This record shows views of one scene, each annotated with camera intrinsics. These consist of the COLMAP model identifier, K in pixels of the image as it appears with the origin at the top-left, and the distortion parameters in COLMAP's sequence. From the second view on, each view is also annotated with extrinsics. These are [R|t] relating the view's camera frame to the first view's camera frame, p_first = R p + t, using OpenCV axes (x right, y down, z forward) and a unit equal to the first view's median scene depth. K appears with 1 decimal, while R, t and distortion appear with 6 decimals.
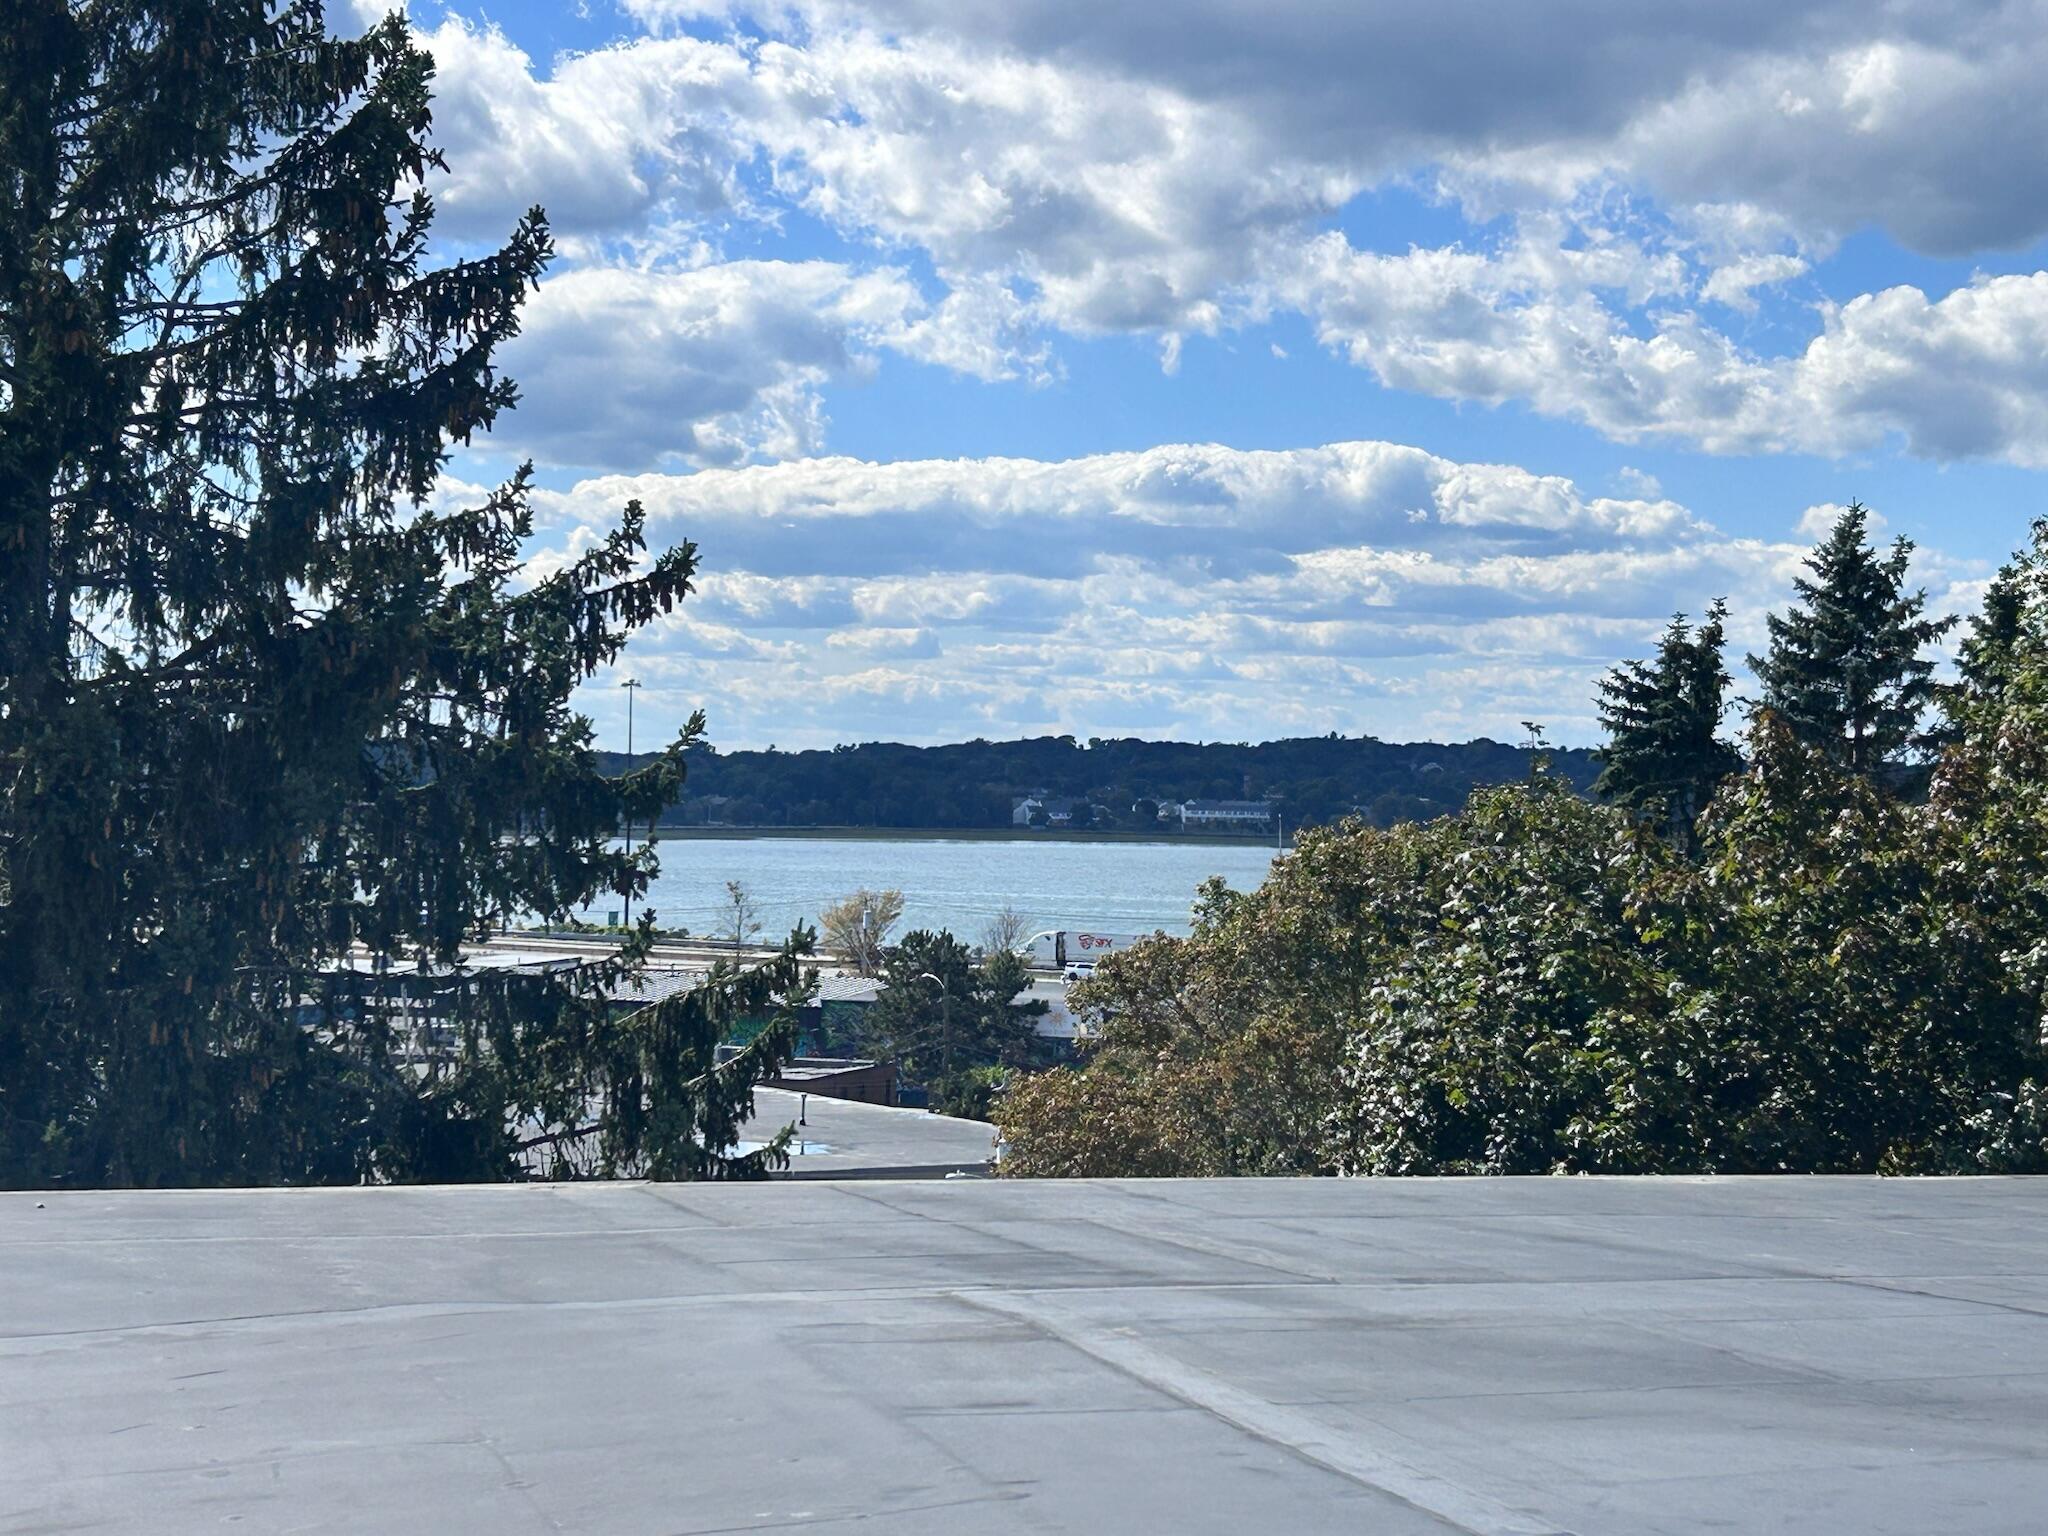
lens RADIAL K [[3858.4, 0, 1058.5], [0, 3858.4, 776.5], [0, 0, 1]] dist [0.369817, -2.321191]
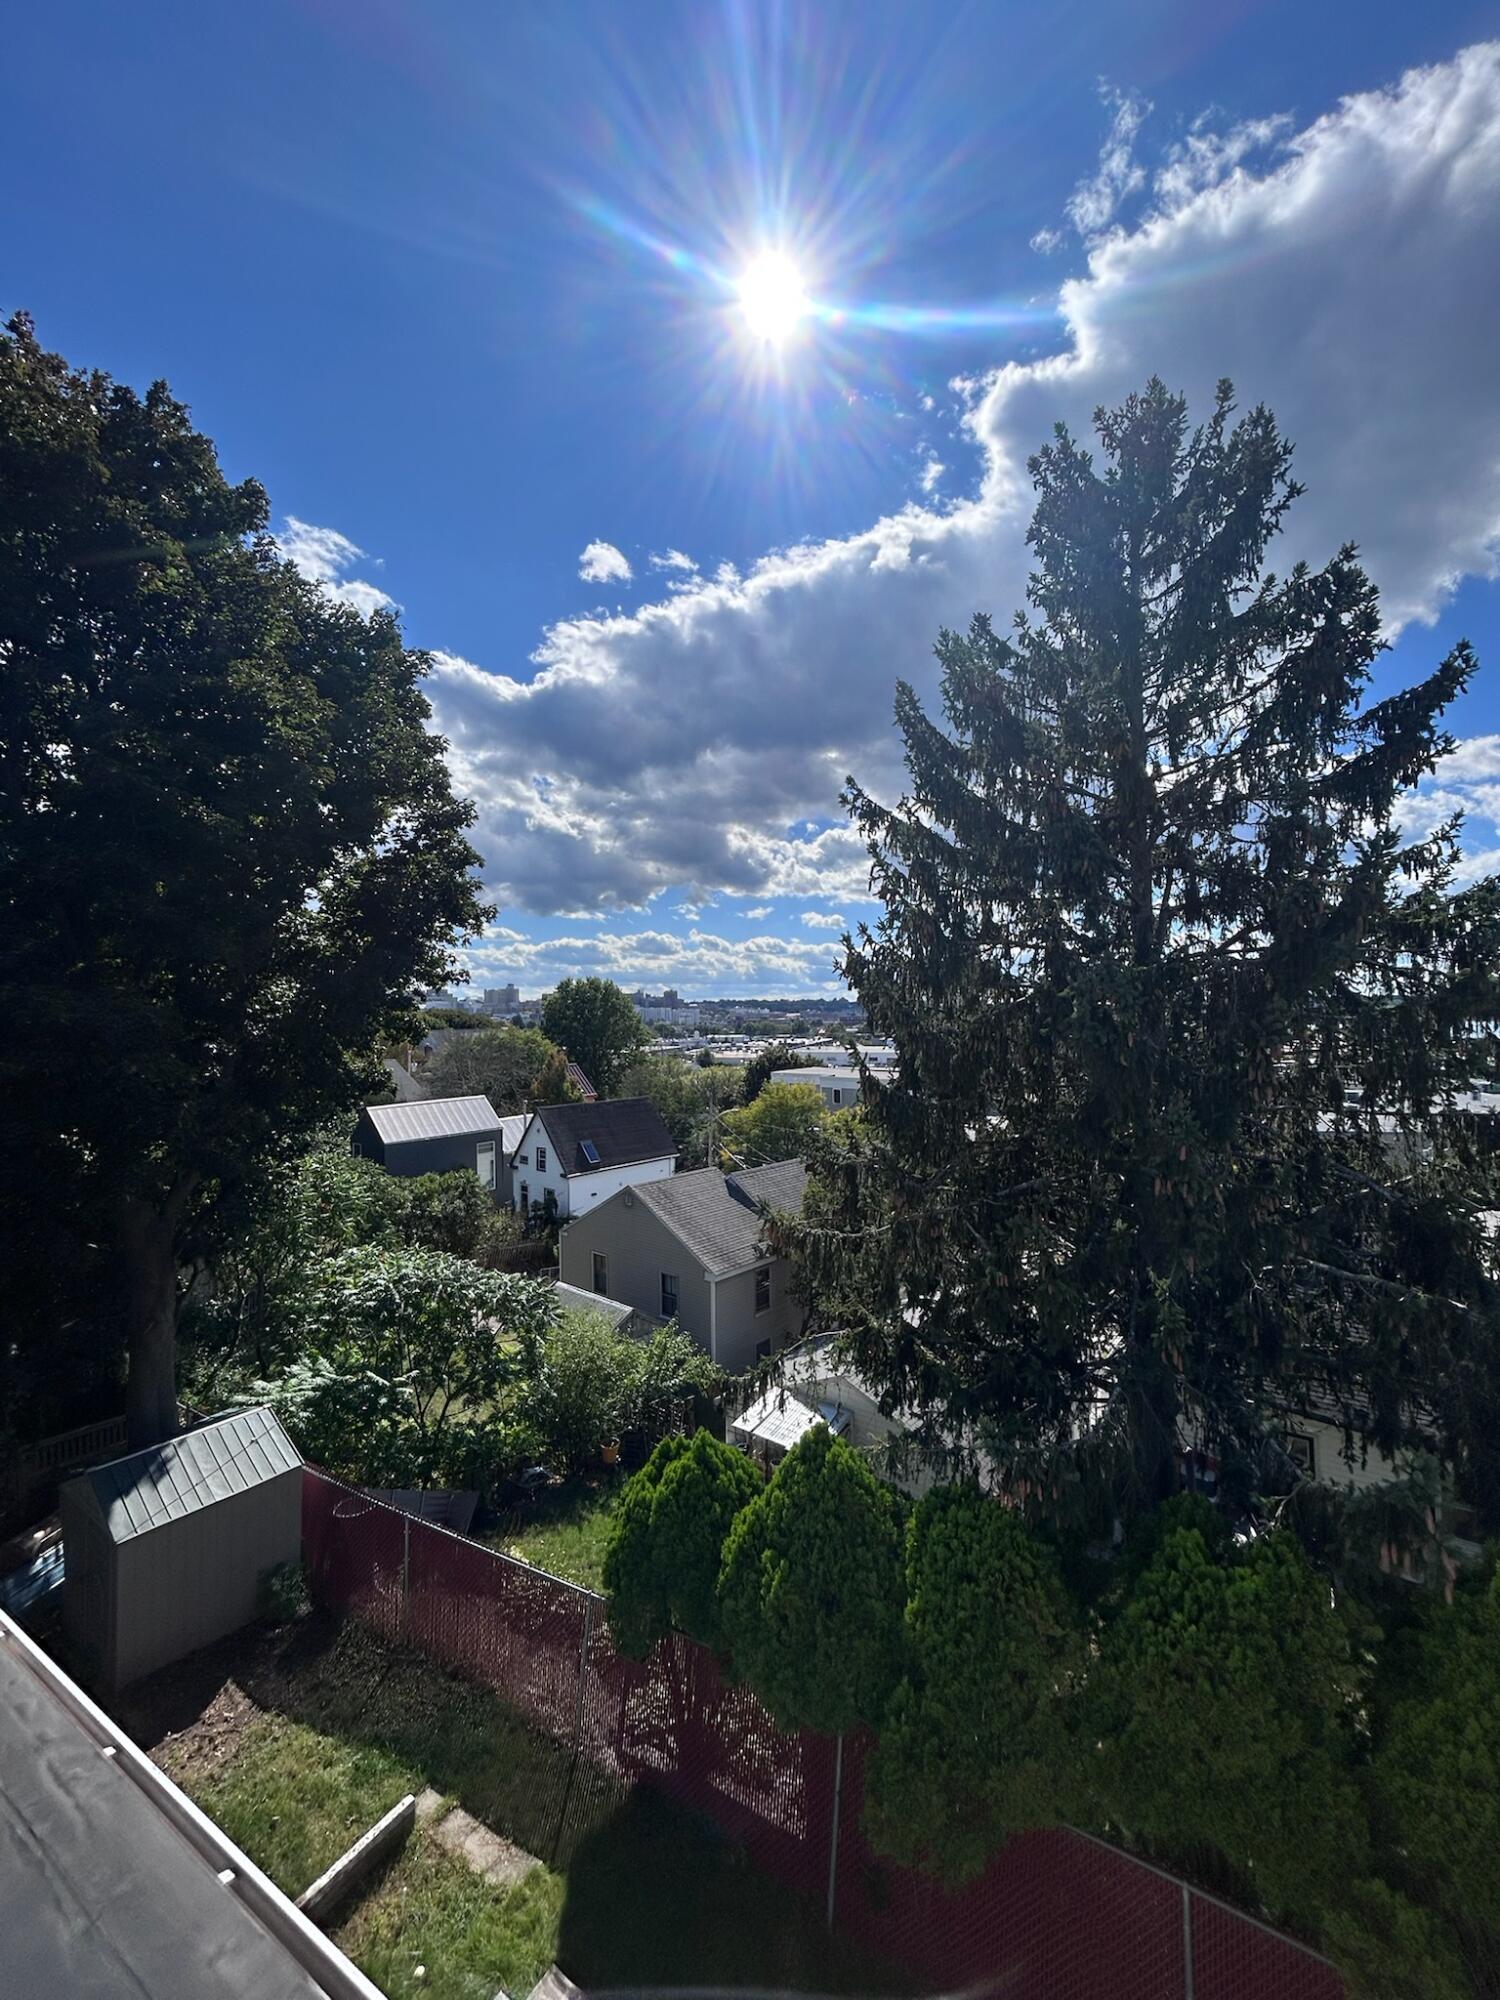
lens RADIAL K [[813.2, 0, 741.8], [0, 813.2, 999.6], [0, 0, 1]] dist [0.001494, 0.000030]
pose [[0.665757, -0.046164, -0.744739, -0.082176], [0.032749, 0.998930, -0.032645, 0.002584], [0.745450, -0.002656, 0.666557, 0.516358]]
